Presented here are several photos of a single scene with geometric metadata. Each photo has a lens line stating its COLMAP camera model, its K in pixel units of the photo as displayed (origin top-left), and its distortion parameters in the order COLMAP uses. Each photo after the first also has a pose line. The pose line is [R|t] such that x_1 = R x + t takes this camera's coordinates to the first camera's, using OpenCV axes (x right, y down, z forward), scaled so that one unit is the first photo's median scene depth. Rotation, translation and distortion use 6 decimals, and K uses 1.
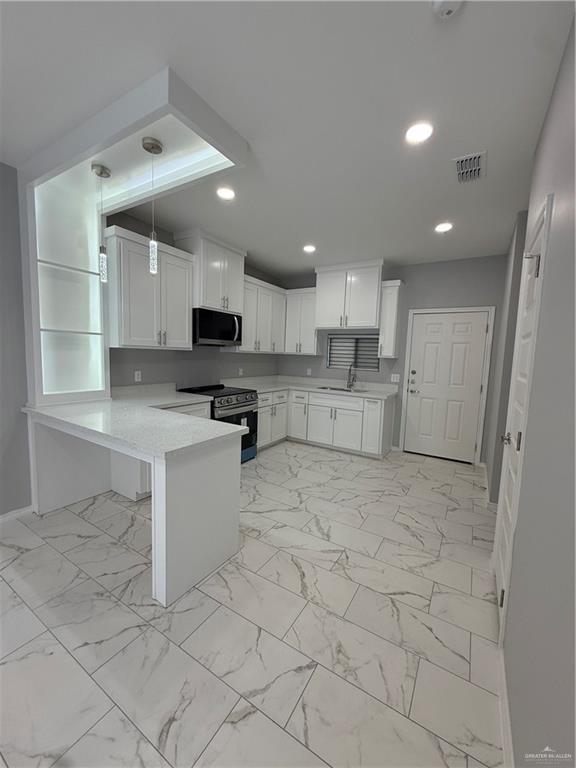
lens RADIAL K [[303.7, 0, 293.2], [0, 303.7, 383.3], [0, 0, 1]] dist [-0.010002, 0.002022]
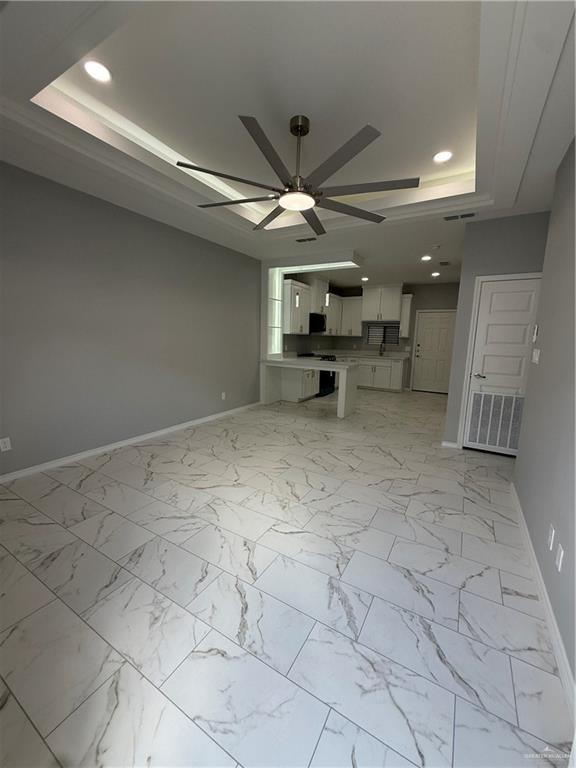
lens RADIAL K [[303.7, 0, 288.2], [0, 303.7, 386.3], [0, 0, 1]] dist [-0.010002, 0.002022]
pose [[0.999899, -0.014226, -0.000367, -0.405018], [0.014219, 0.997755, 0.065438, 0.083370], [-0.000565, -0.065437, 0.997857, -0.862841]]
